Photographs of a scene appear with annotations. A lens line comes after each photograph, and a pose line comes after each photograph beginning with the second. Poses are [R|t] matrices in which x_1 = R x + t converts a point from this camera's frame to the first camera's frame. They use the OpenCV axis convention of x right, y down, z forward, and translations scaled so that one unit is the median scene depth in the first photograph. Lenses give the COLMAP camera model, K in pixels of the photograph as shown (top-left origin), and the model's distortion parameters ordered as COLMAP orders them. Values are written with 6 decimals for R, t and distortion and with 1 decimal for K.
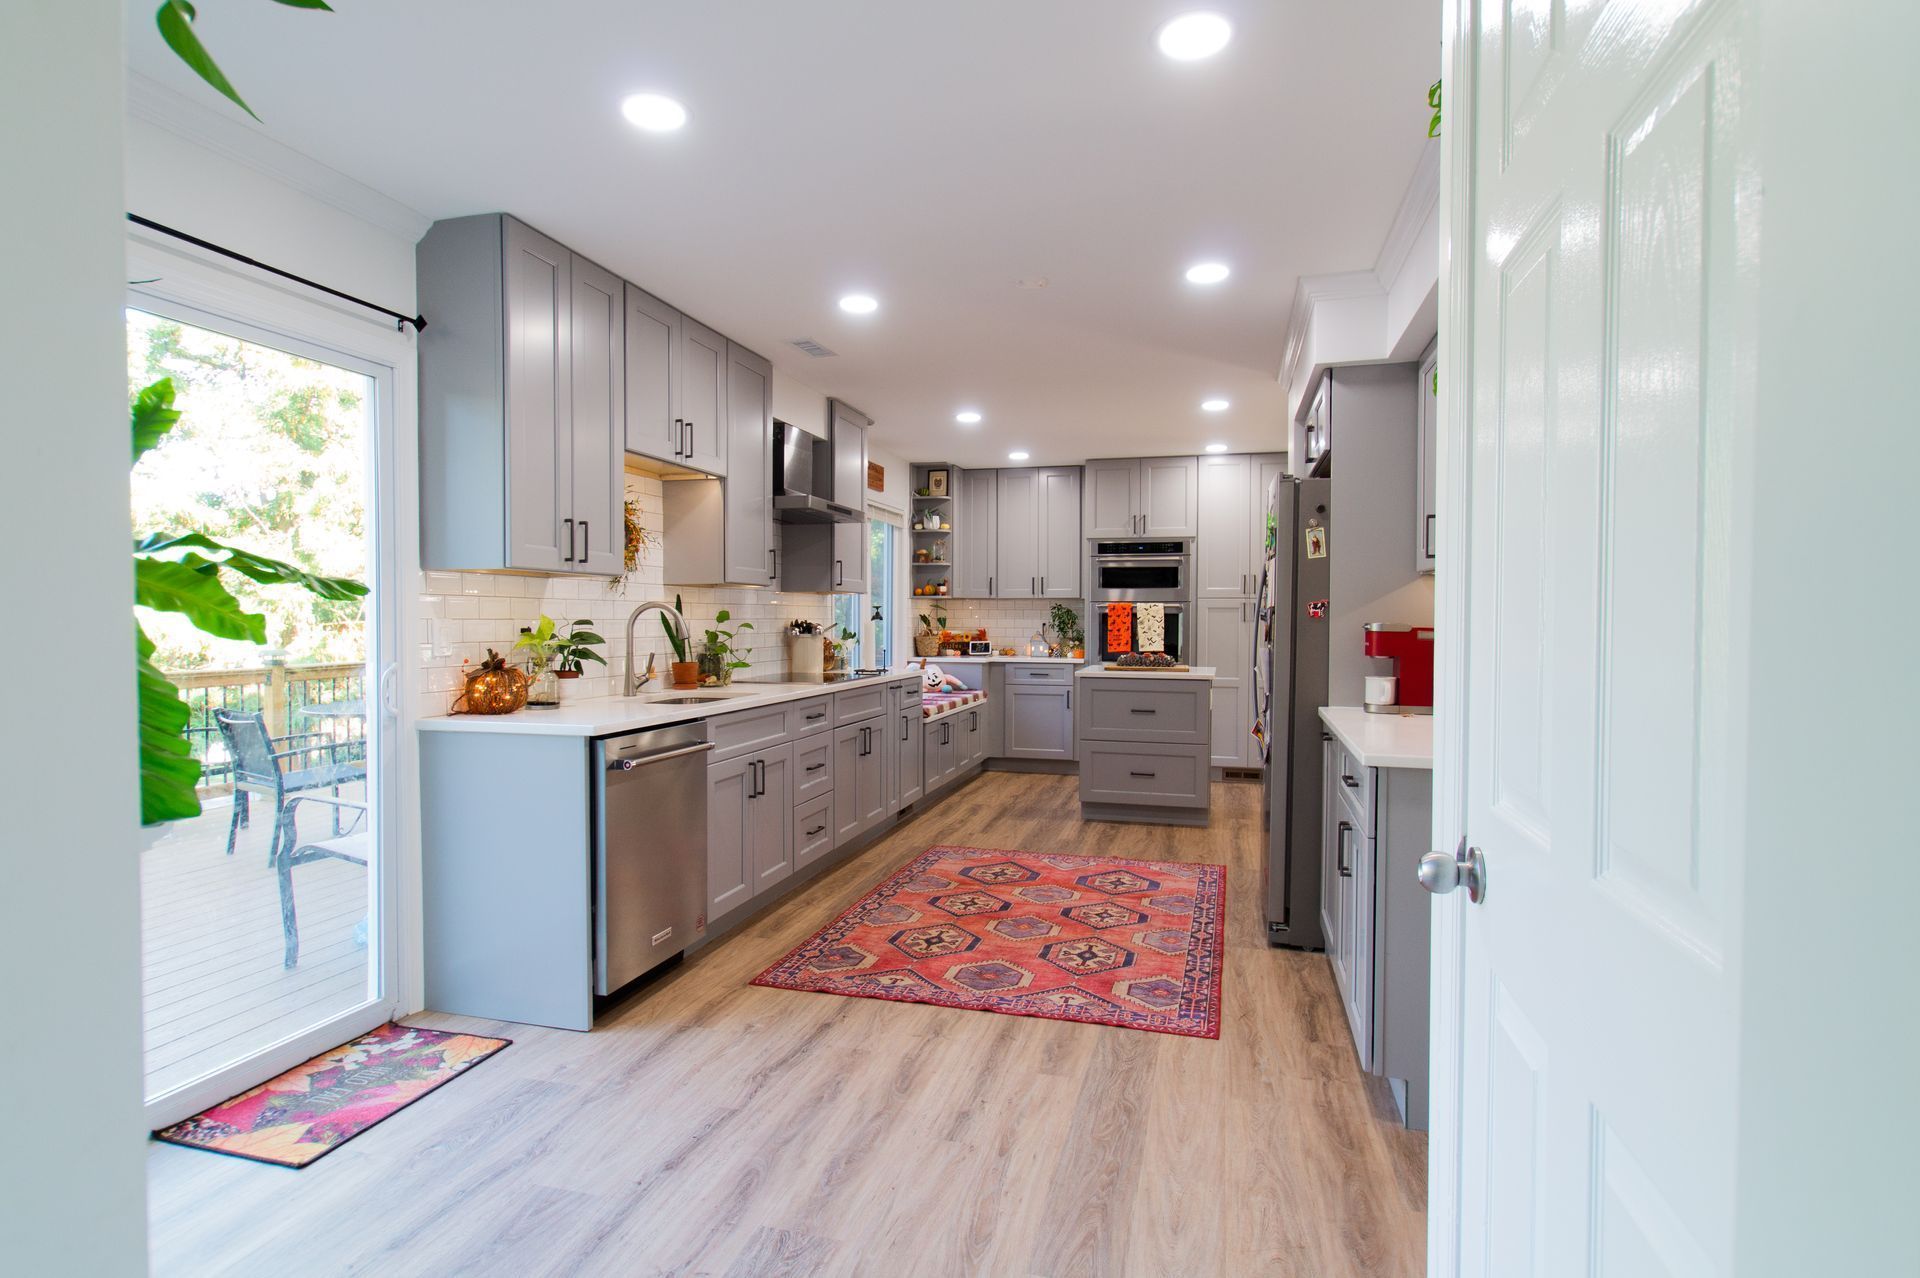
lens RADIAL K [[900.3, 0, 960.0], [0, 900.3, 639.0], [0, 0, 1]] dist [-0.004318, 0.004363]
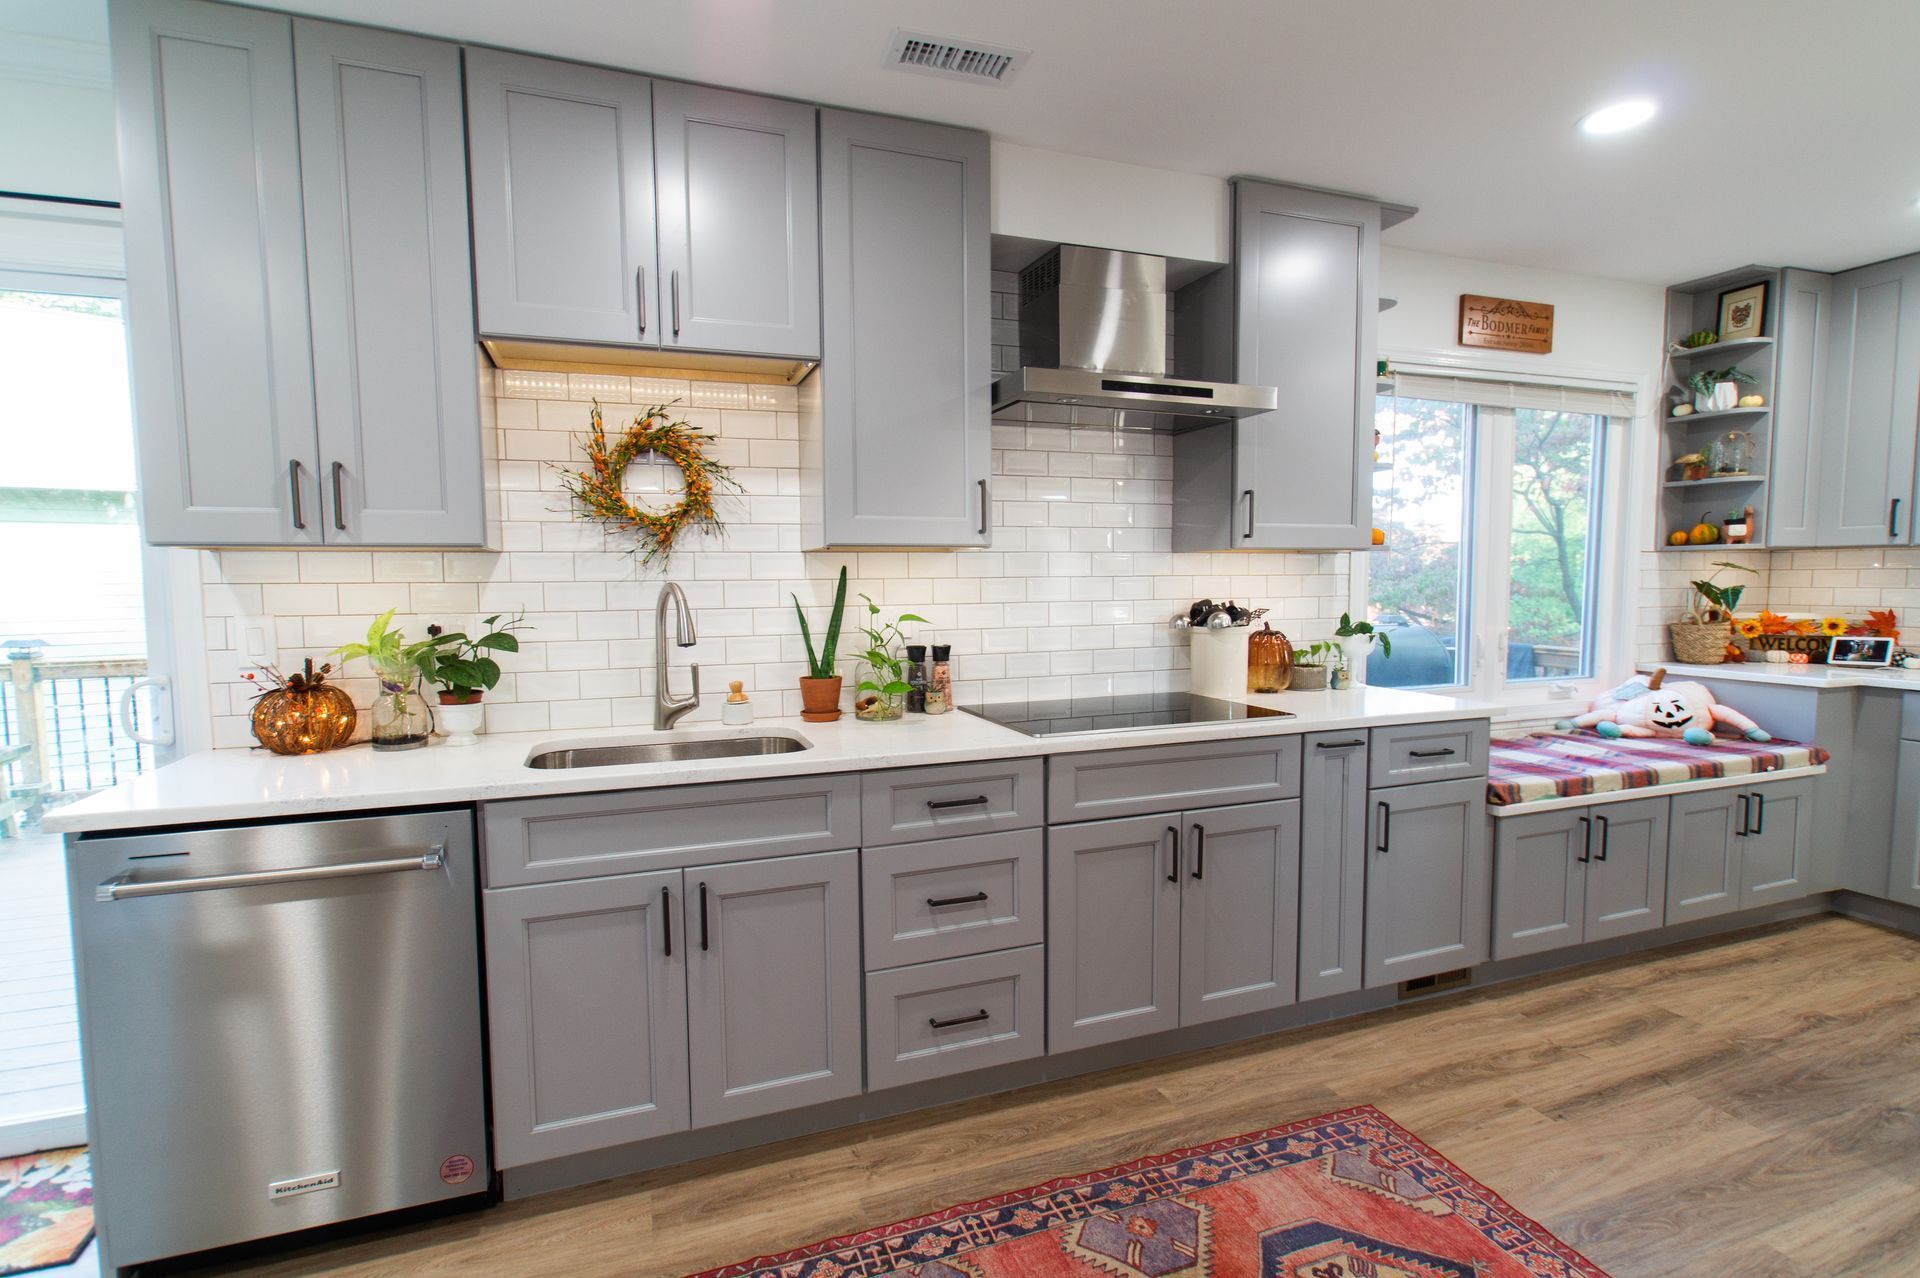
lens RADIAL K [[900.3, 0, 960.0], [0, 900.3, 639.0], [0, 0, 1]] dist [-0.004318, 0.004363]
pose [[0.595240, 0.058144, -0.801442, 0.133552], [-0.014045, 0.997979, 0.061971, -0.021552], [0.803425, -0.025631, 0.594854, 0.378849]]
